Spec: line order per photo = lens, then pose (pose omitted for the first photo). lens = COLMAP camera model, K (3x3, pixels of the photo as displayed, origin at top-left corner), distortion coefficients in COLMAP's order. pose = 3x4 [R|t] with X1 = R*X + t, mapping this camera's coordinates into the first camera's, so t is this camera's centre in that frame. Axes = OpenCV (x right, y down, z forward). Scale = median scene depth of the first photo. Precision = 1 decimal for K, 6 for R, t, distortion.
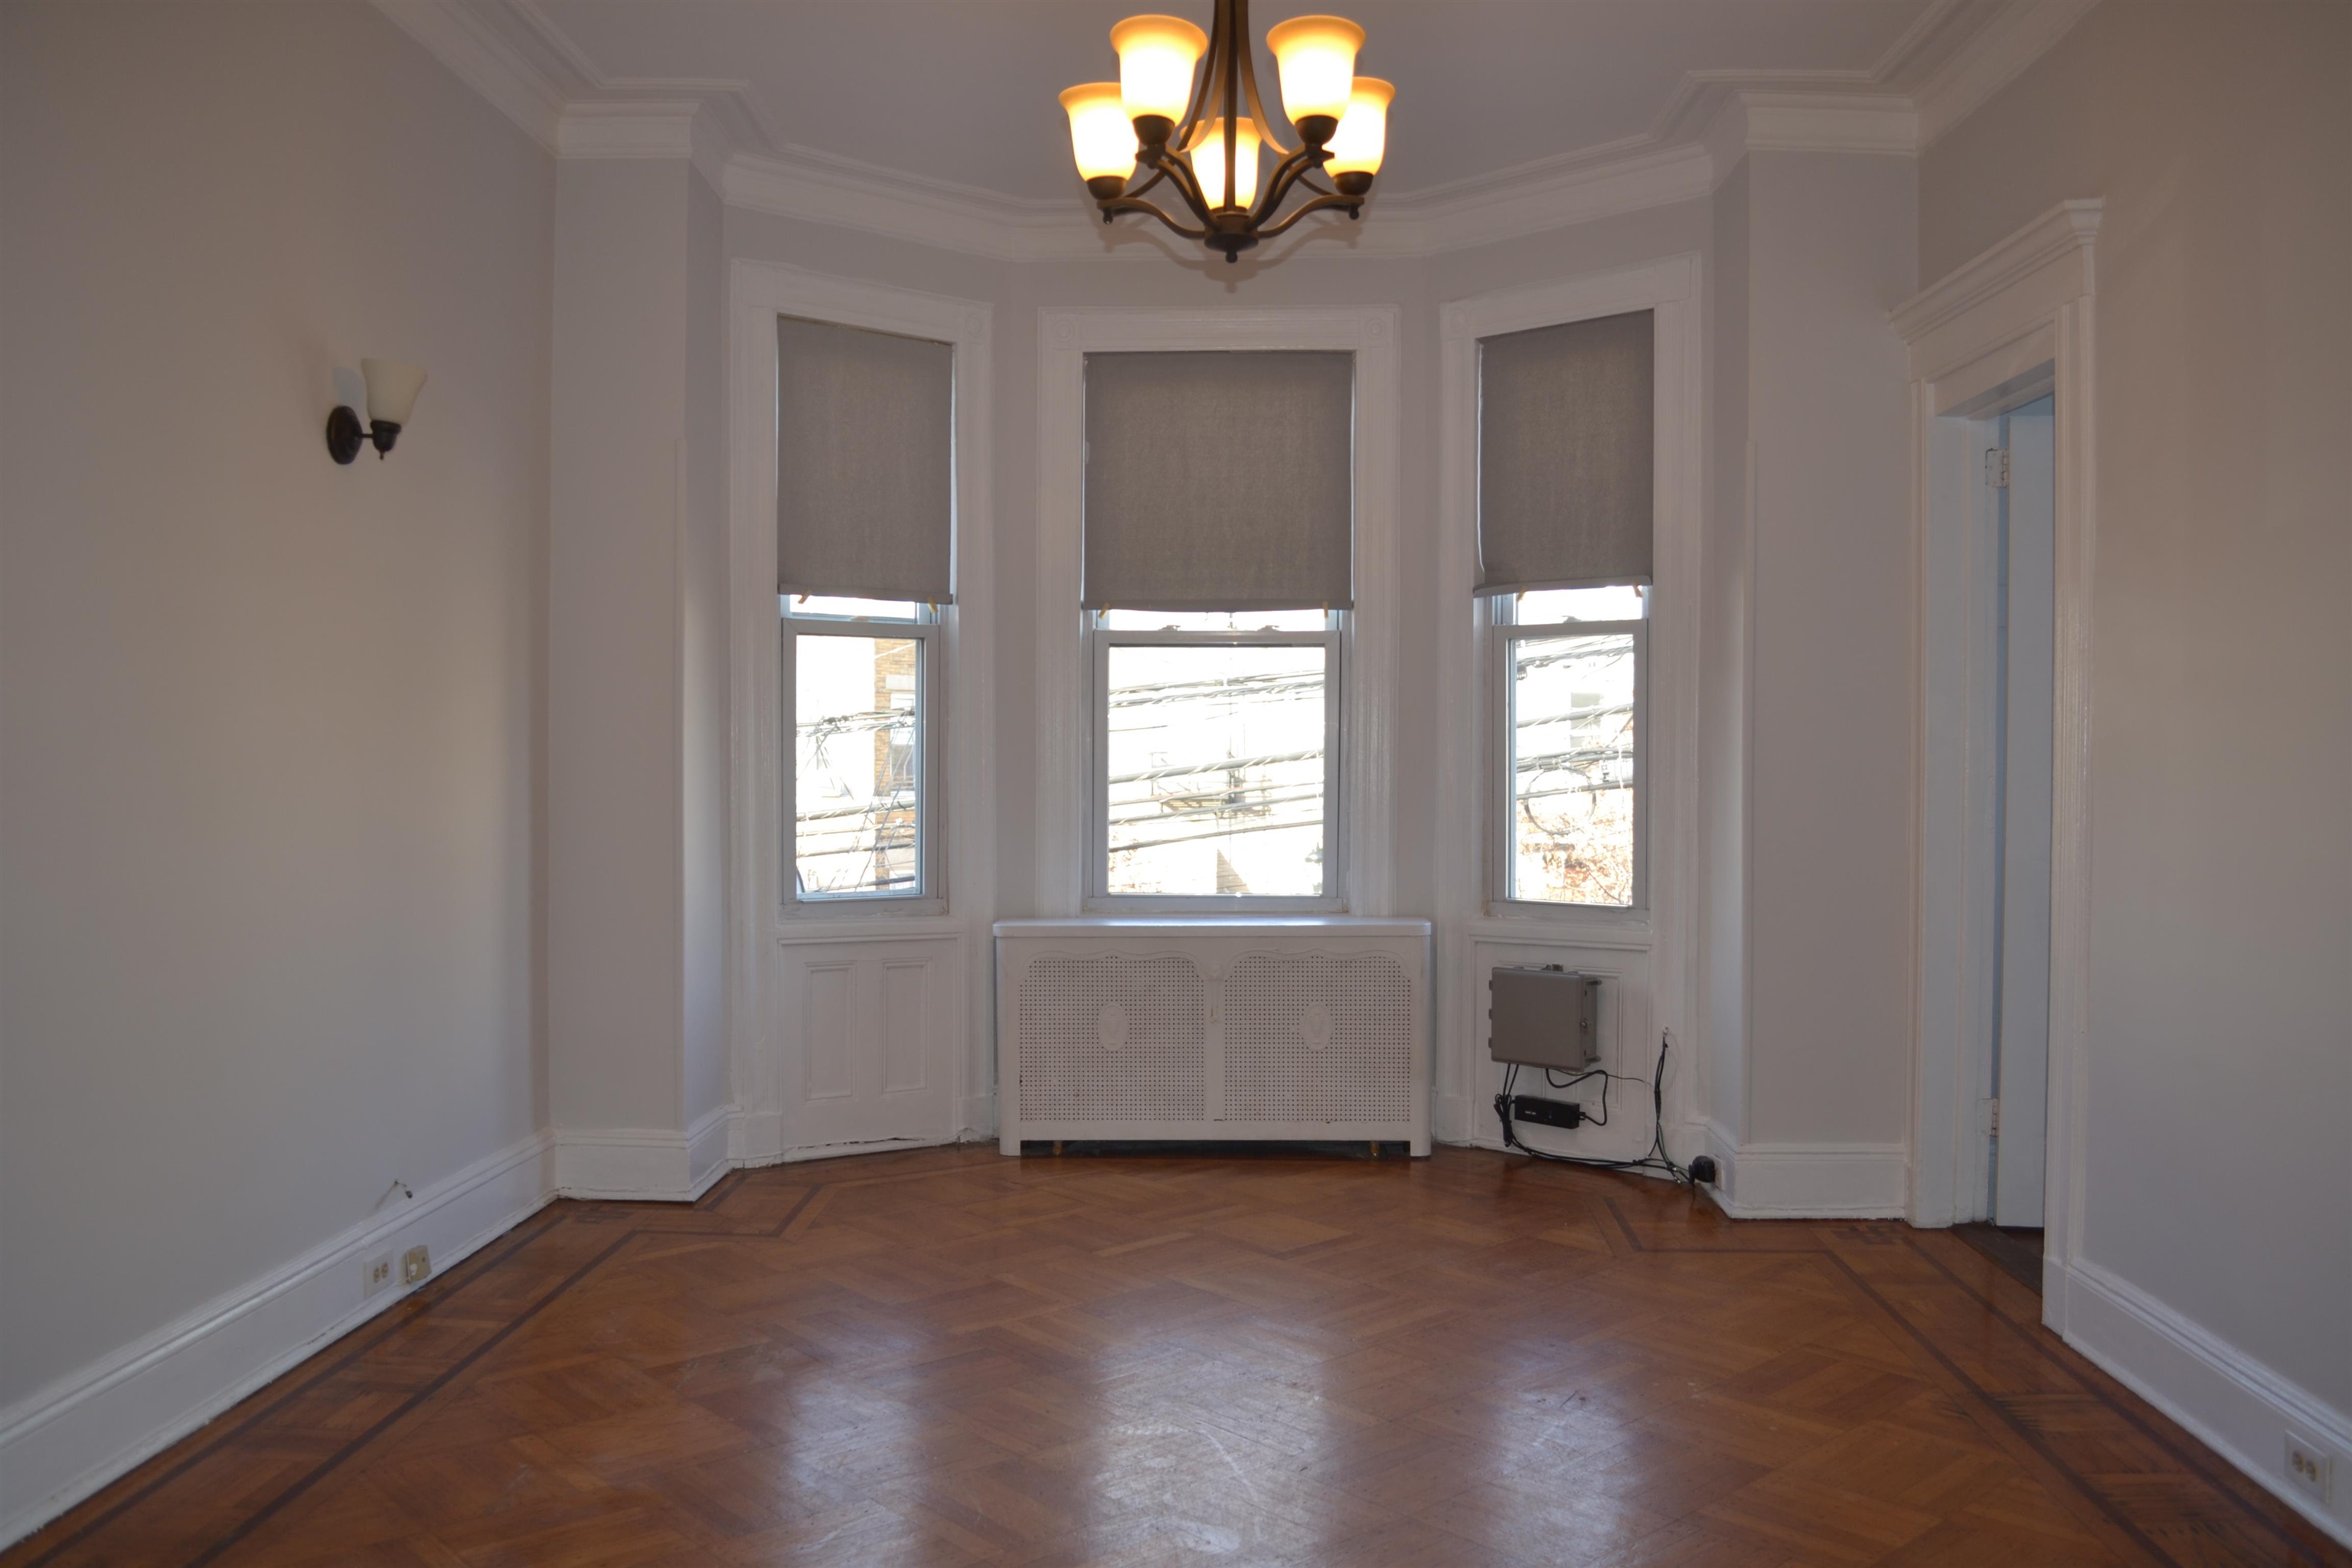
lens RADIAL K [[1890.2, 0, 1179.8], [0, 1890.2, 811.9], [0, 0, 1]] dist [-0.080117, 0.003590]
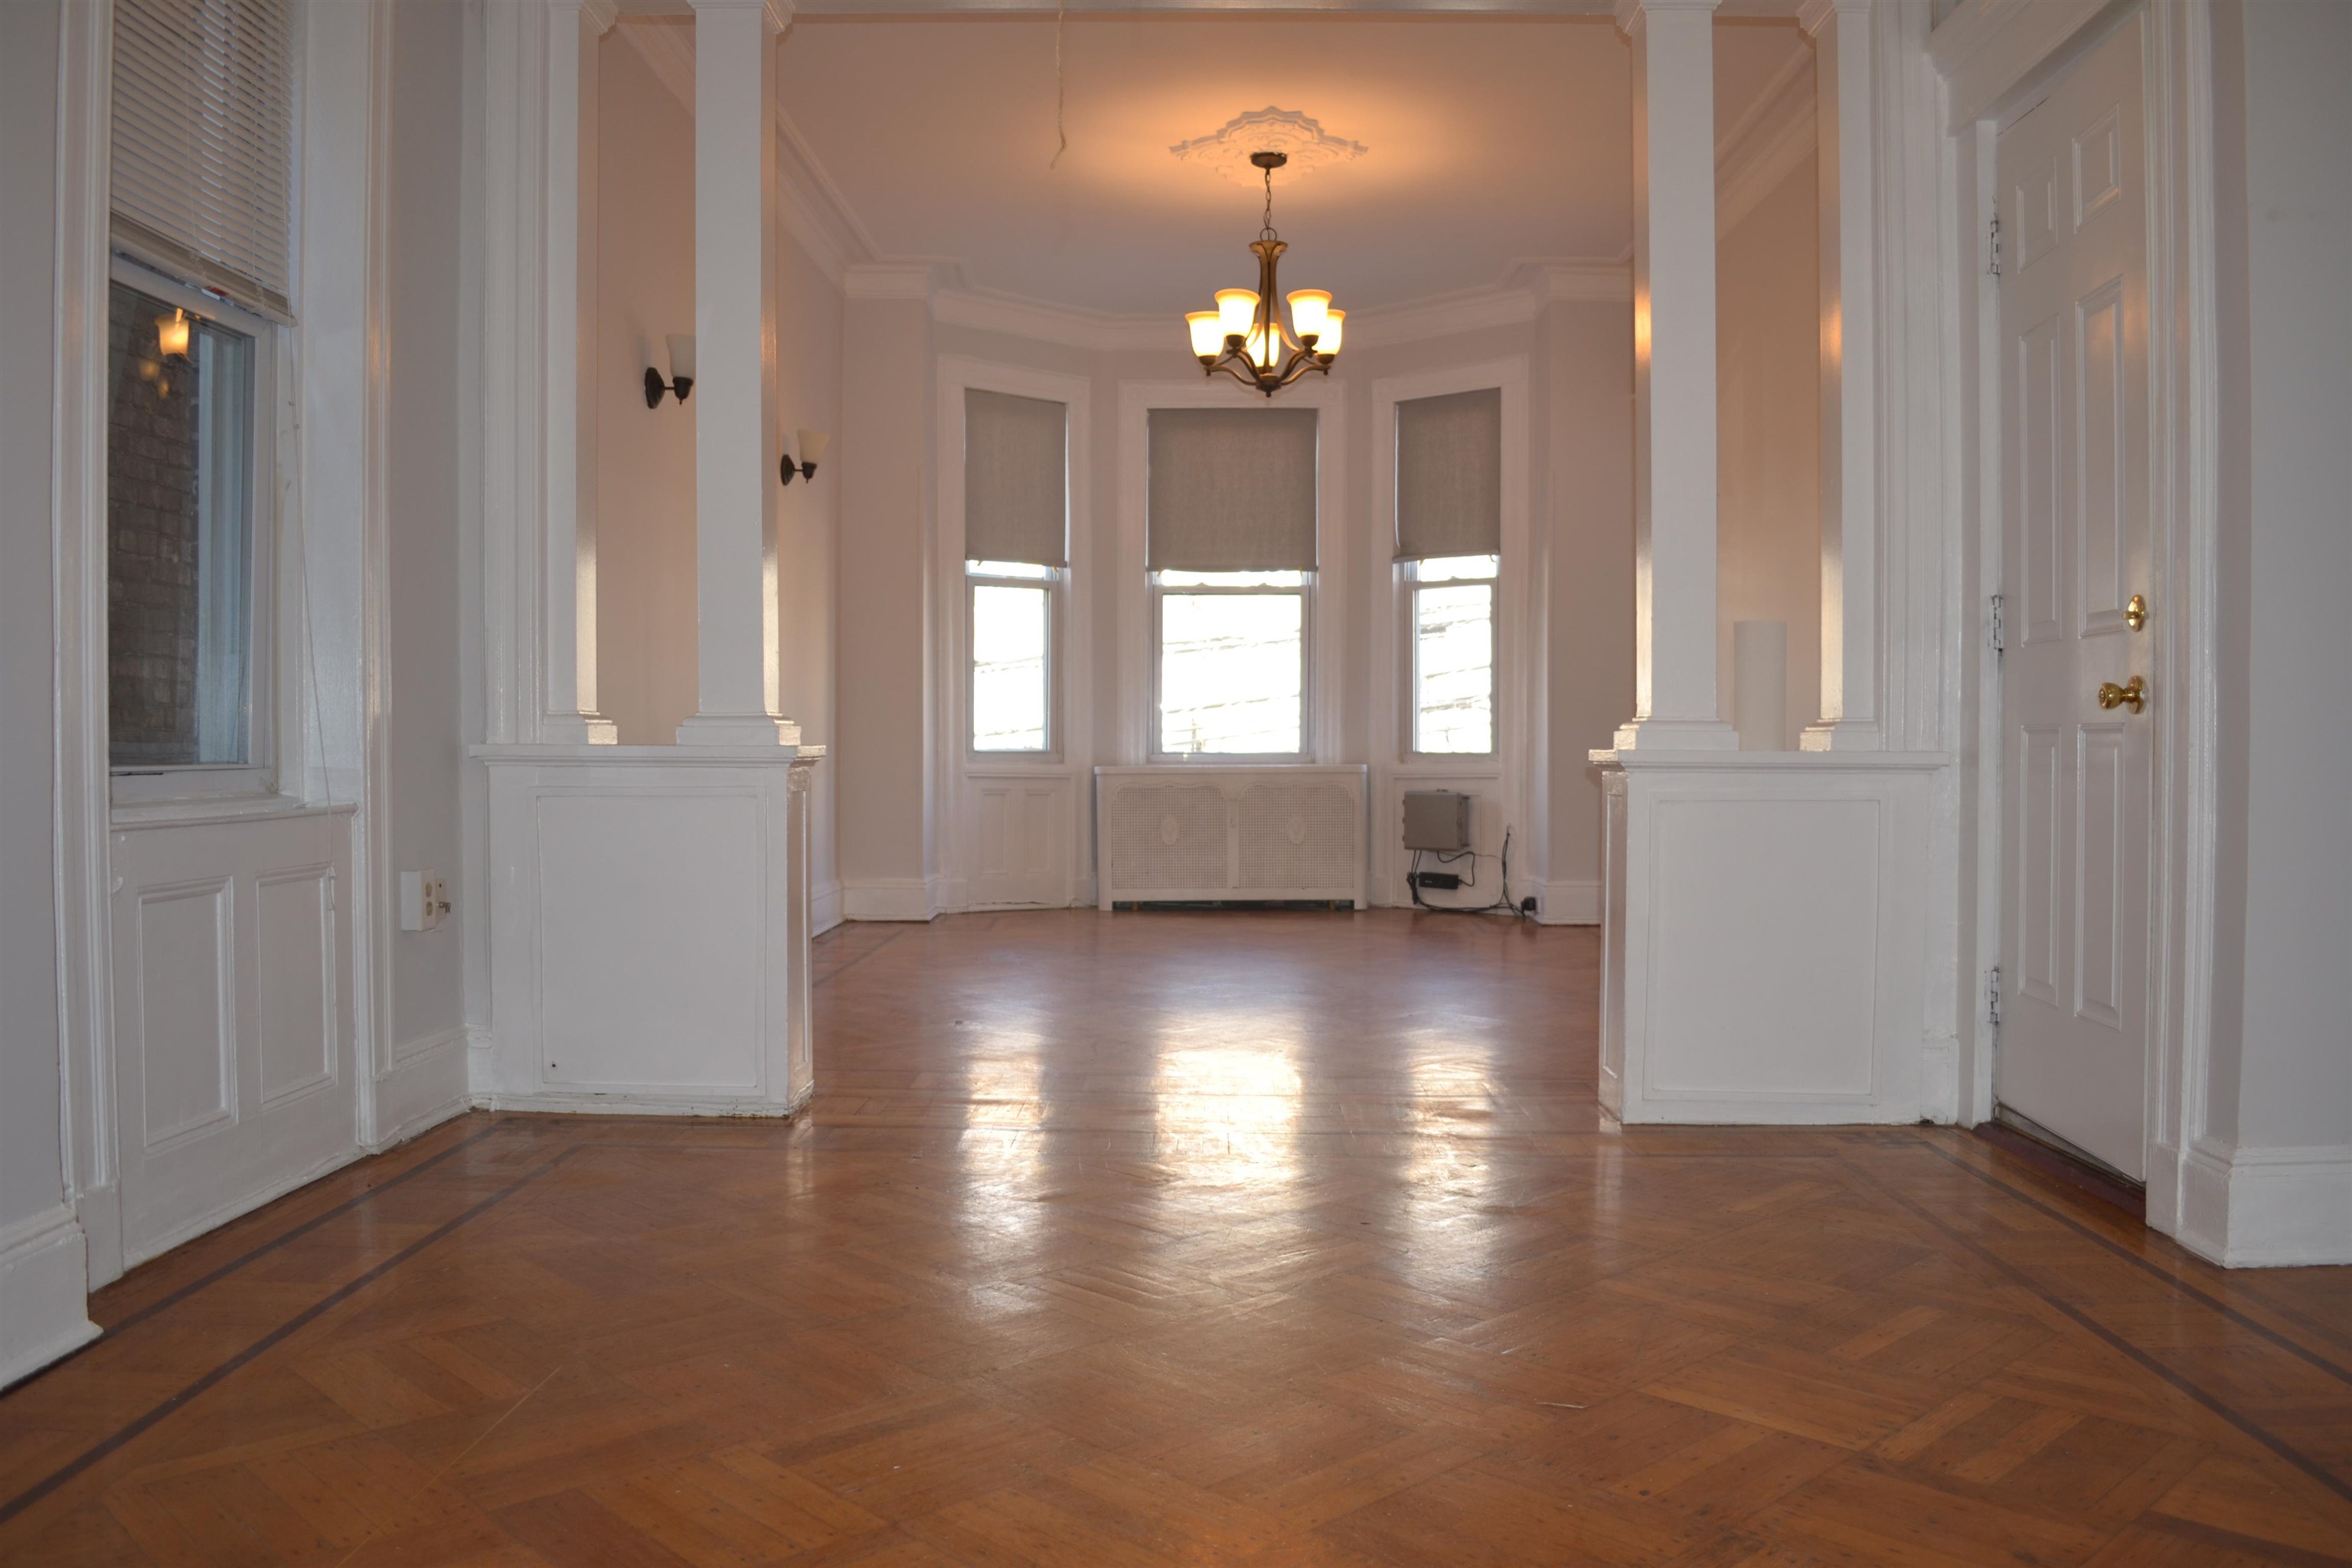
lens RADIAL K [[1890.2, 0, 1179.8], [0, 1890.2, 811.9], [0, 0, 1]] dist [-0.080117, 0.003590]
pose [[0.999585, -0.002797, 0.028667, -0.073886], [0.002580, 0.999968, 0.007579, 0.087211], [-0.028688, -0.007502, 0.999560, -0.616264]]
